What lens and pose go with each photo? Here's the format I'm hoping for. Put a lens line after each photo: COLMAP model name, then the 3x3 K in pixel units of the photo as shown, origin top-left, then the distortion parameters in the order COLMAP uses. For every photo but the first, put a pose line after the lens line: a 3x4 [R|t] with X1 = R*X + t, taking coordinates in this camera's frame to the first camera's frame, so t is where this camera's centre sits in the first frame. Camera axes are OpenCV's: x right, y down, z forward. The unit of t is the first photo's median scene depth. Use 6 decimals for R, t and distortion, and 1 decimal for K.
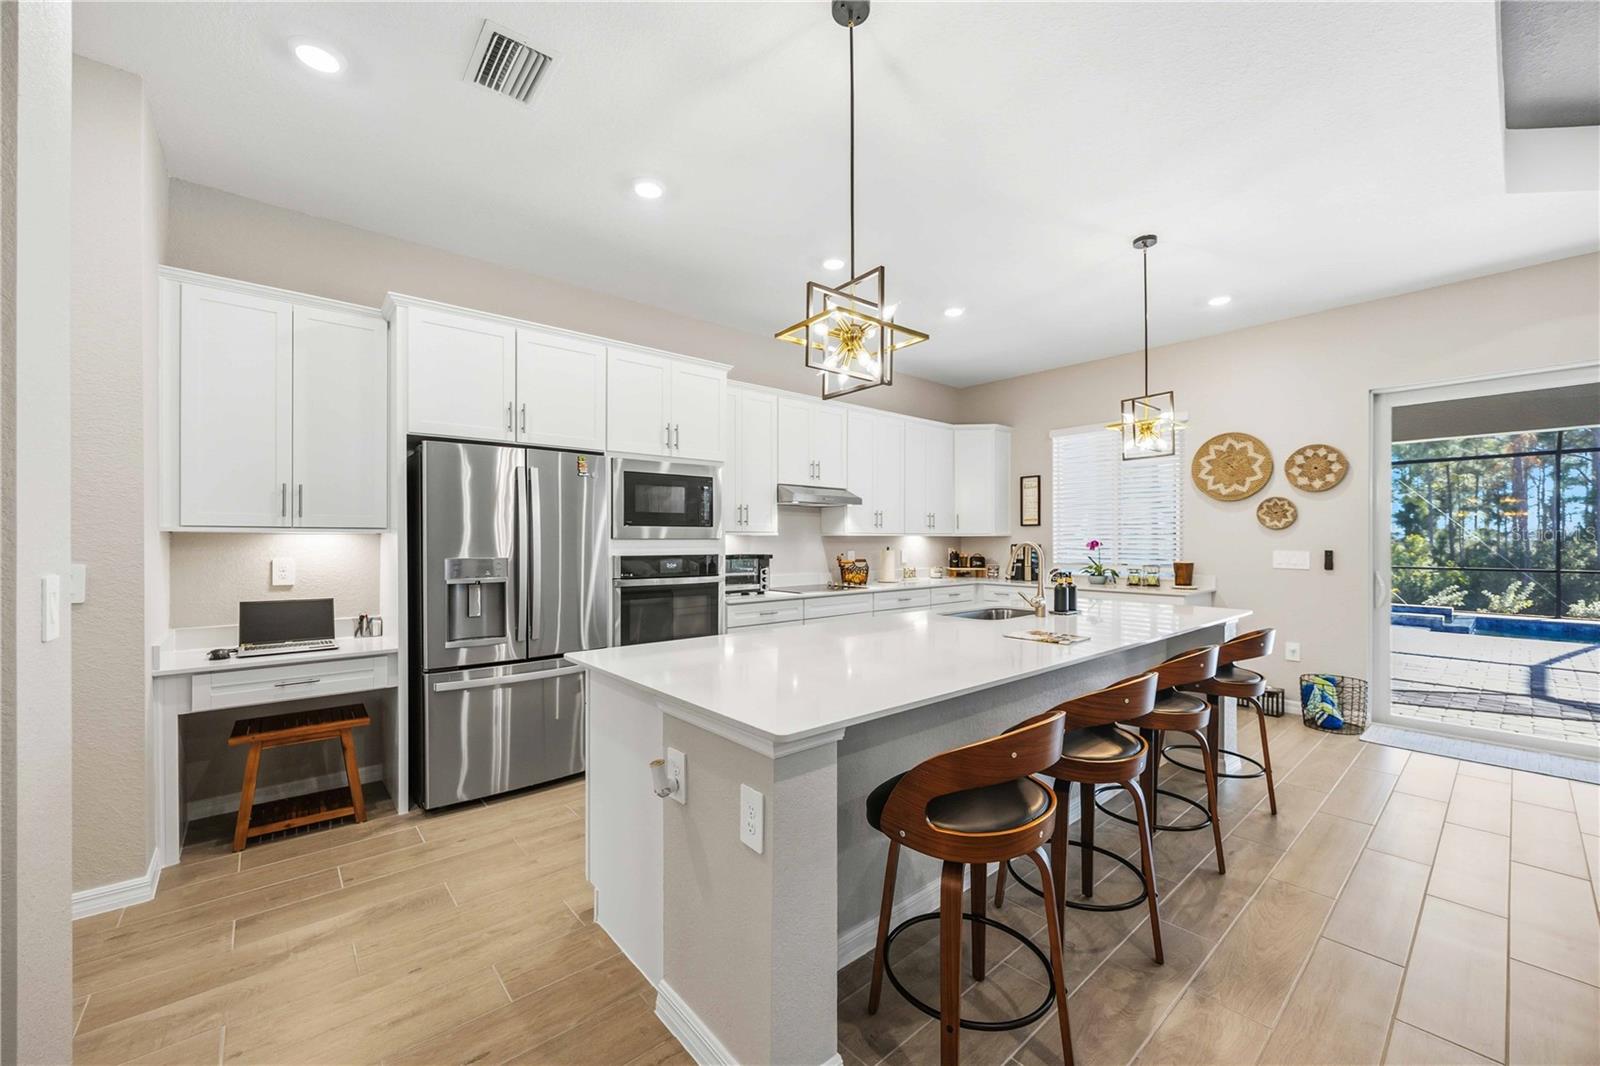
lens RADIAL K [[615.4, 0, 802.5], [0, 615.4, 539.0], [0, 0, 1]] dist [-0.001524, -0.000372]
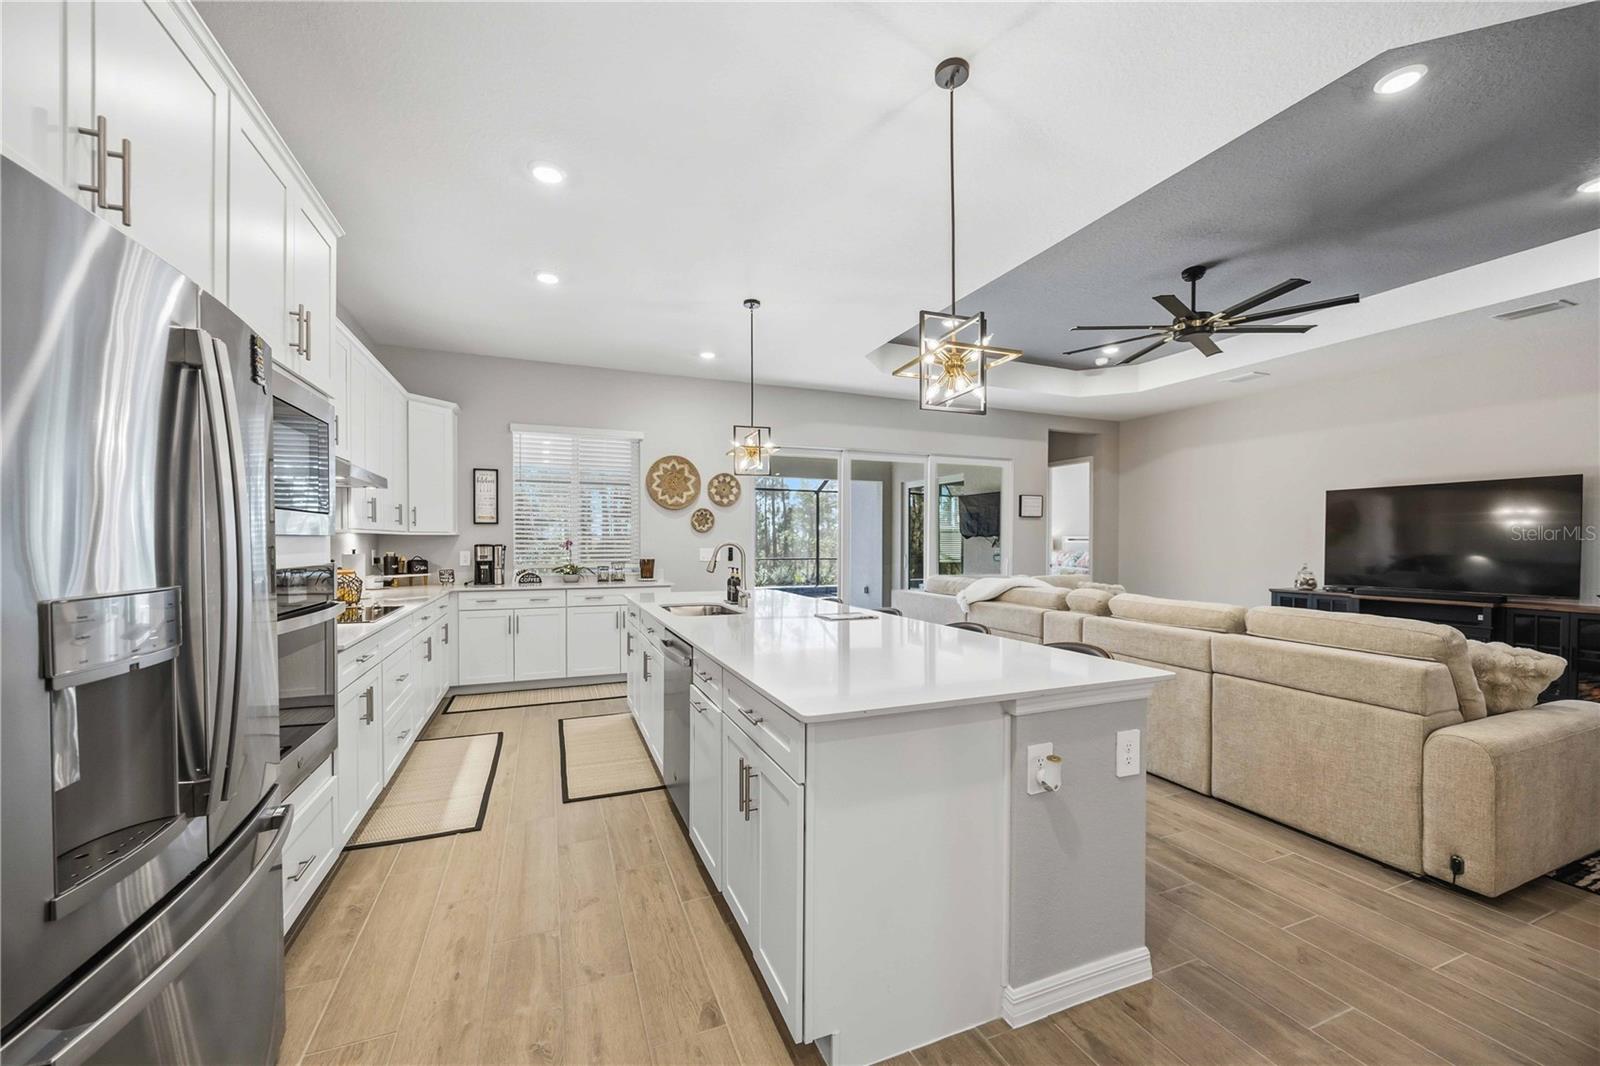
lens RADIAL K [[615.4, 0, 799.4], [0, 615.4, 540.6], [0, 0, 1]] dist [-0.001524, -0.000372]
pose [[0.325710, 0.003297, 0.945464, -0.445385], [-0.002083, 0.999994, -0.002770, 0.006021], [-0.945467, -0.001067, 0.325715, 0.357941]]
